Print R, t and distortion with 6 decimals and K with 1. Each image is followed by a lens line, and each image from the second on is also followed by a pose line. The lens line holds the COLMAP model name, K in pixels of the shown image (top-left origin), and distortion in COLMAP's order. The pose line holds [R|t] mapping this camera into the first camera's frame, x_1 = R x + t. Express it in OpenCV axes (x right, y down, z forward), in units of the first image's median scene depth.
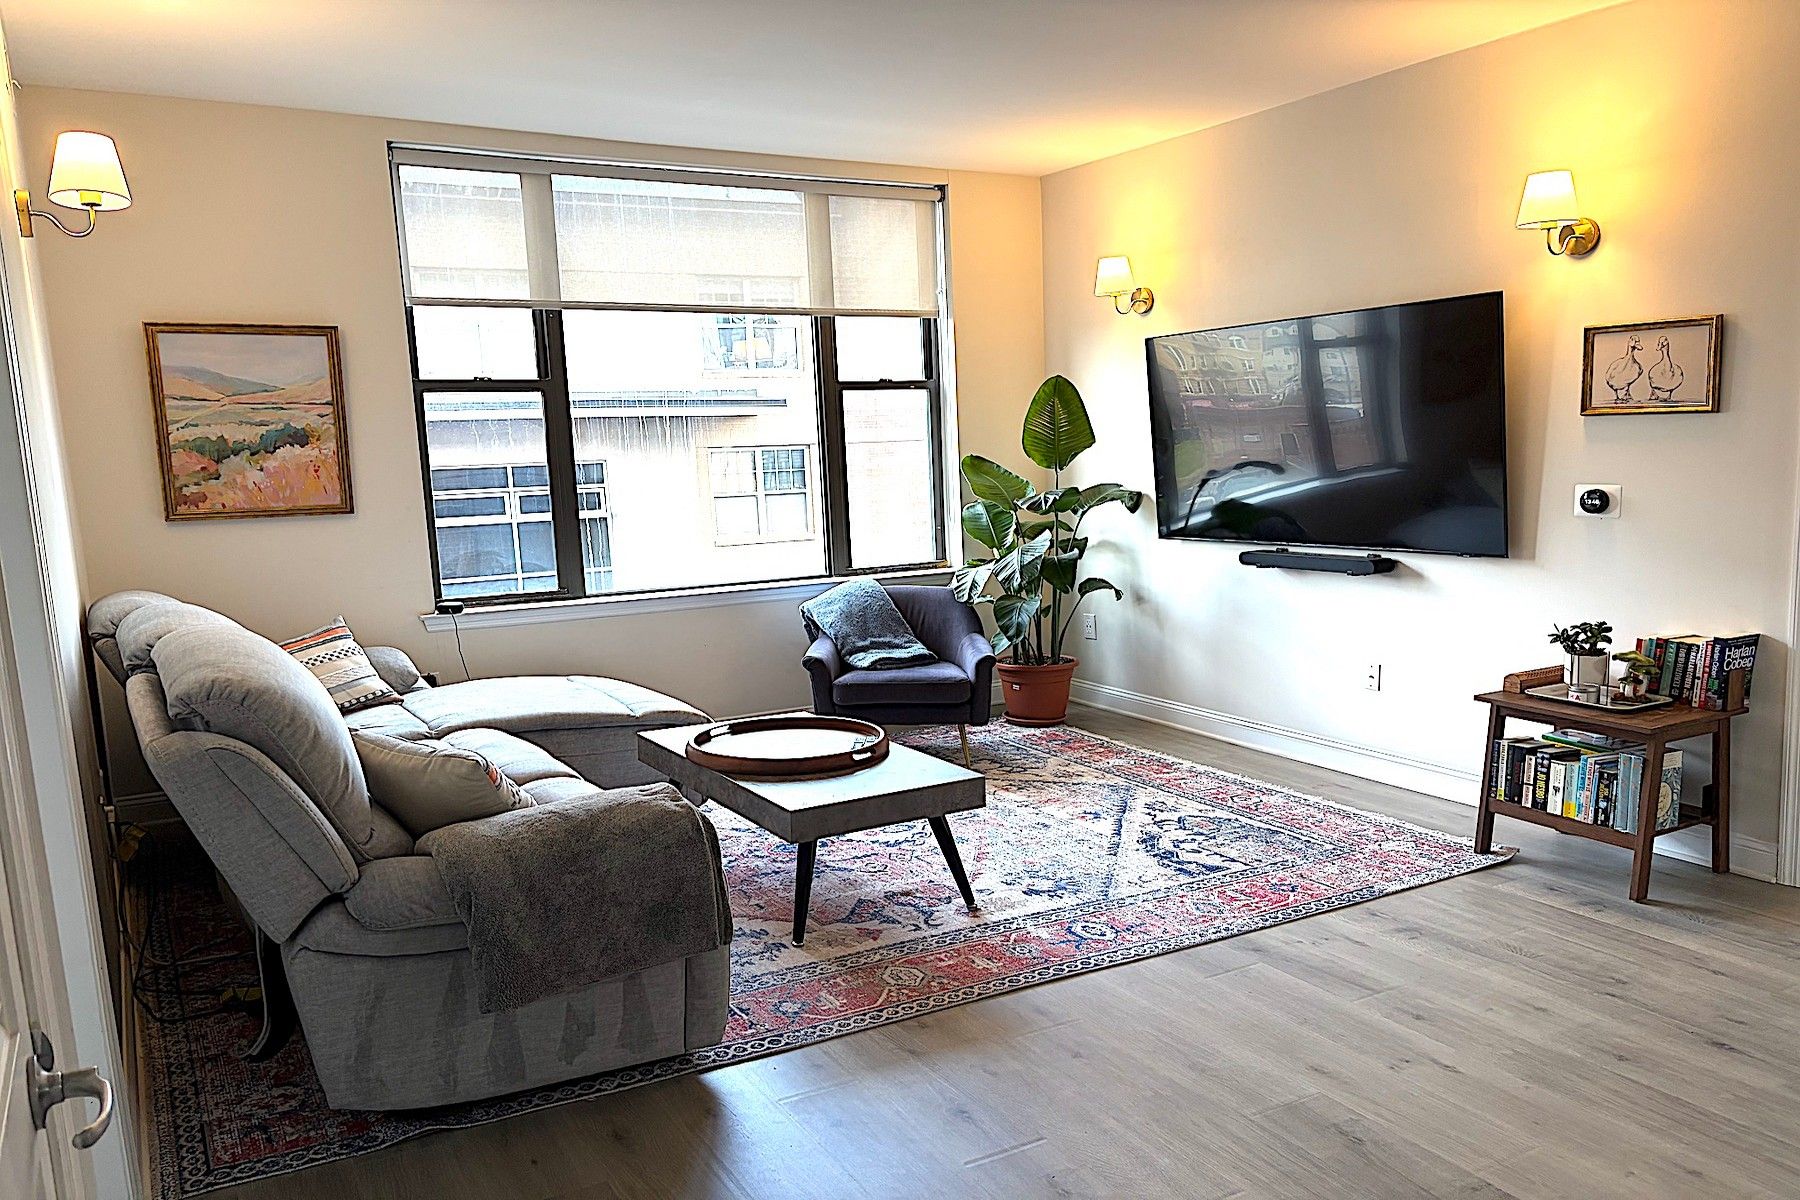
lens RADIAL K [[1337.3, 0, 902.8], [0, 1337.3, 622.5], [0, 0, 1]] dist [0.102177, -0.172222]
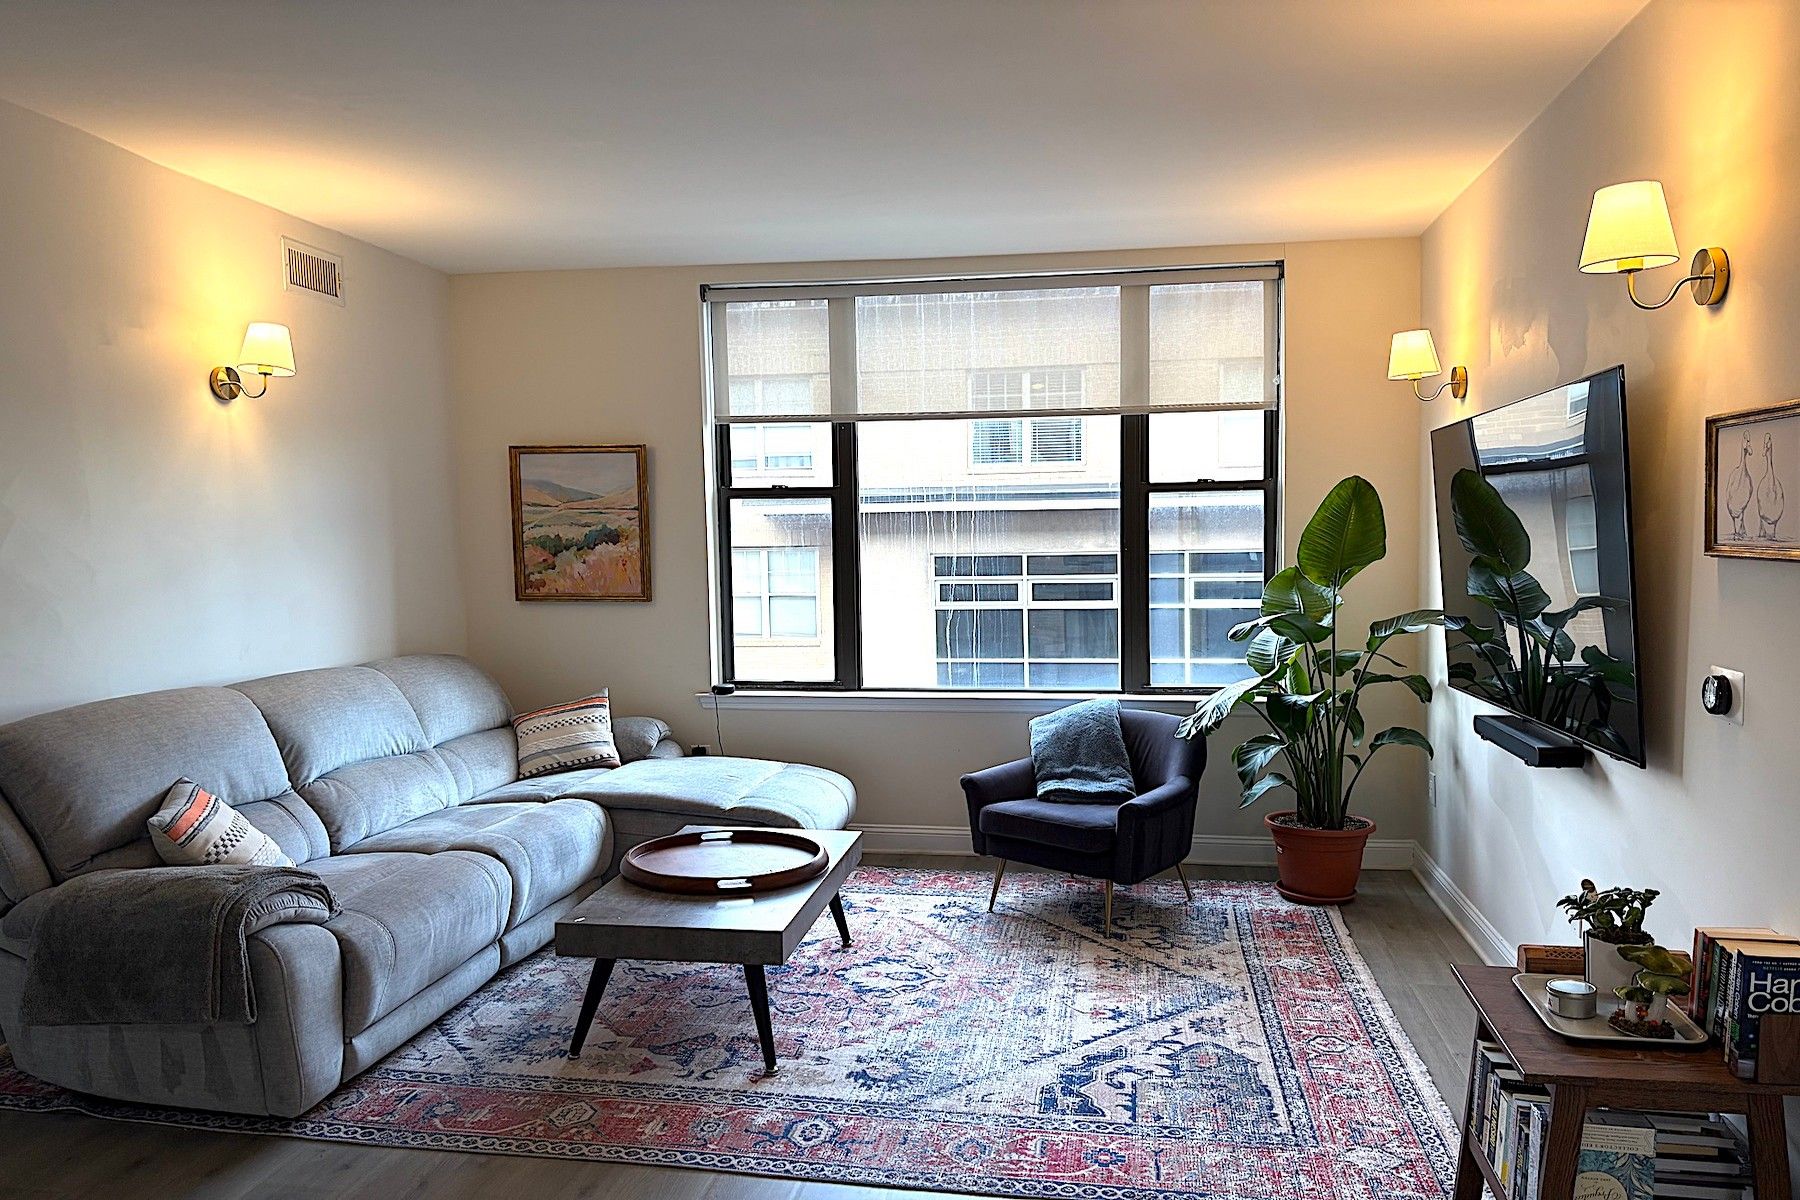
lens RADIAL K [[1350.6, 0, 900.0], [0, 1350.6, 600.0], [0, 0, 1]] dist [0.030357, 0.002367]
pose [[0.776607, 0.052770, -0.627772, 0.515014], [-0.099001, 0.994327, -0.038891, -0.059945], [0.622158, 0.092353, 0.777425, 0.233615]]
